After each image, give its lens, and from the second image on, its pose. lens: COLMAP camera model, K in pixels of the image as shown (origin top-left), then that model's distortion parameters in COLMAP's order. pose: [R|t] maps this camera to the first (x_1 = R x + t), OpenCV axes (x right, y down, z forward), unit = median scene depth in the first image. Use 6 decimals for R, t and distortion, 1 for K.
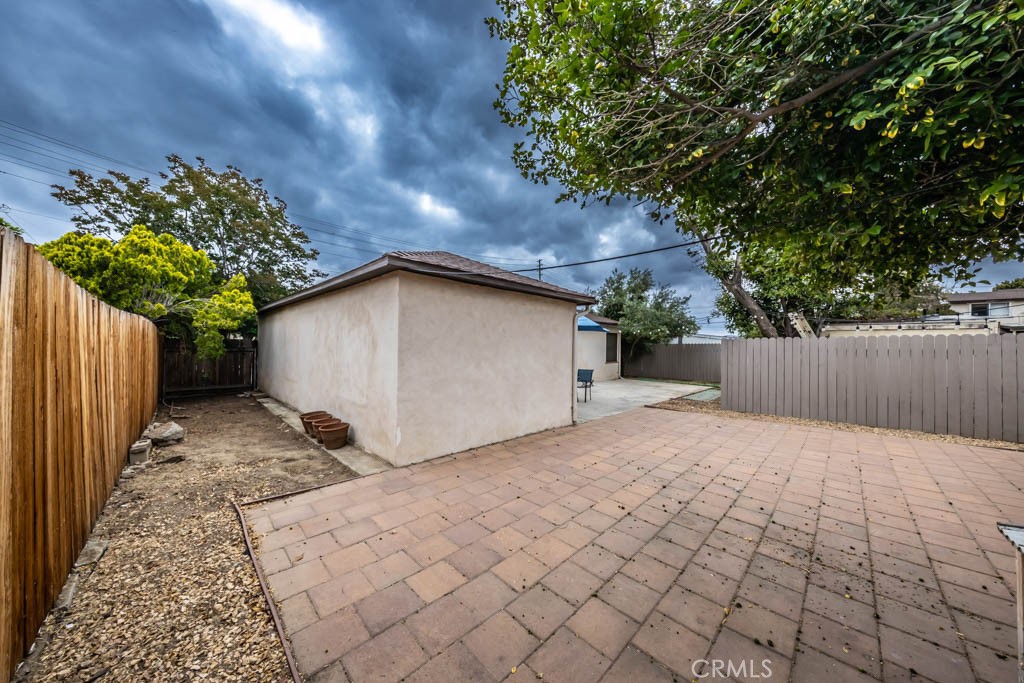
lens RADIAL K [[330.5, 0, 517.9], [0, 330.5, 345.3], [0, 0, 1]] dist [-0.001036, -0.000267]
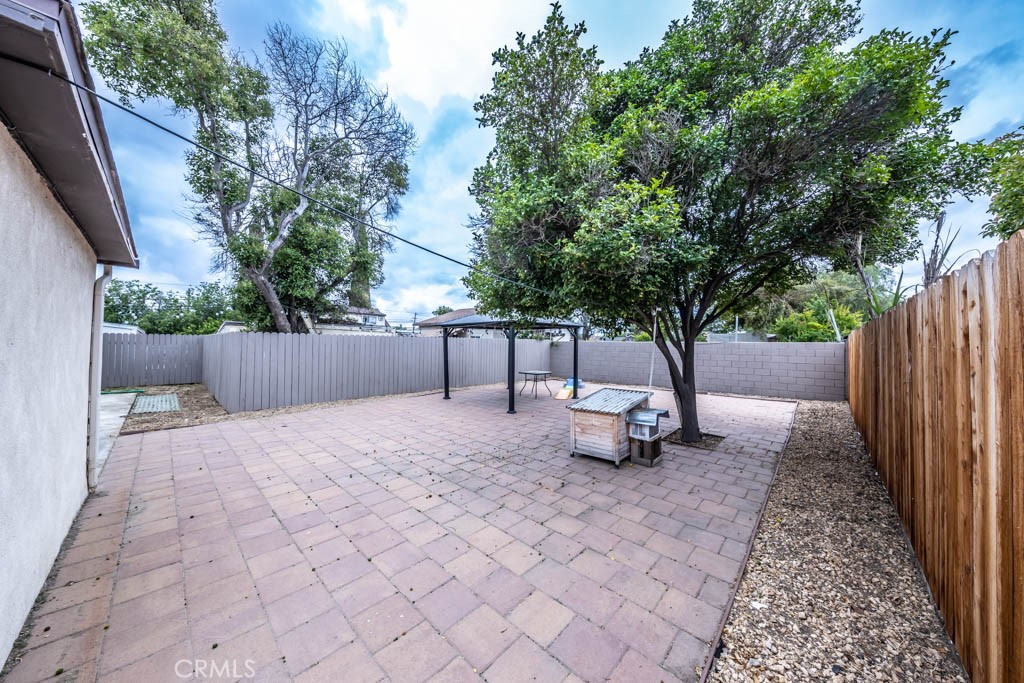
lens RADIAL K [[330.5, 0, 517.9], [0, 330.5, 345.3], [0, 0, 1]] dist [-0.001036, -0.000267]
pose [[-0.034647, -0.010396, 0.999346, -0.746663], [-0.018483, 0.999782, 0.009760, -0.021122], [-0.999229, -0.018133, -0.034832, 0.727846]]
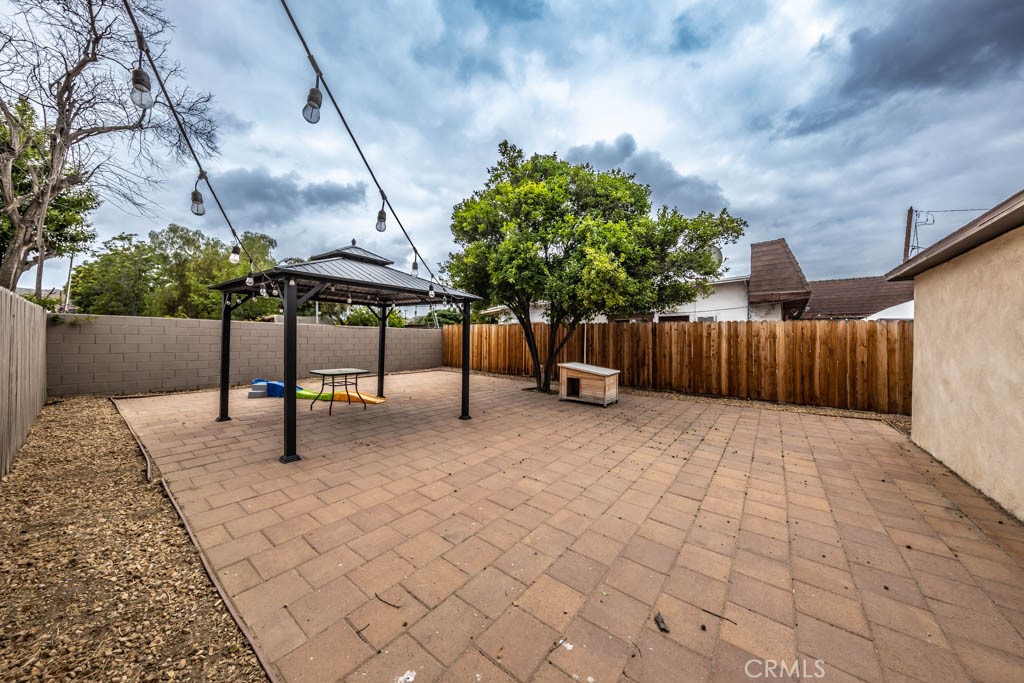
lens RADIAL K [[339.0, 0, 512.0], [0, 339.0, 341.5], [0, 0, 1]] dist [-0.007021, -0.000013]
pose [[-0.992382, -0.018949, -0.121730, 1.551030], [-0.020032, 0.999770, 0.007676, 0.037345], [0.121557, 0.010056, -0.992534, 2.534848]]
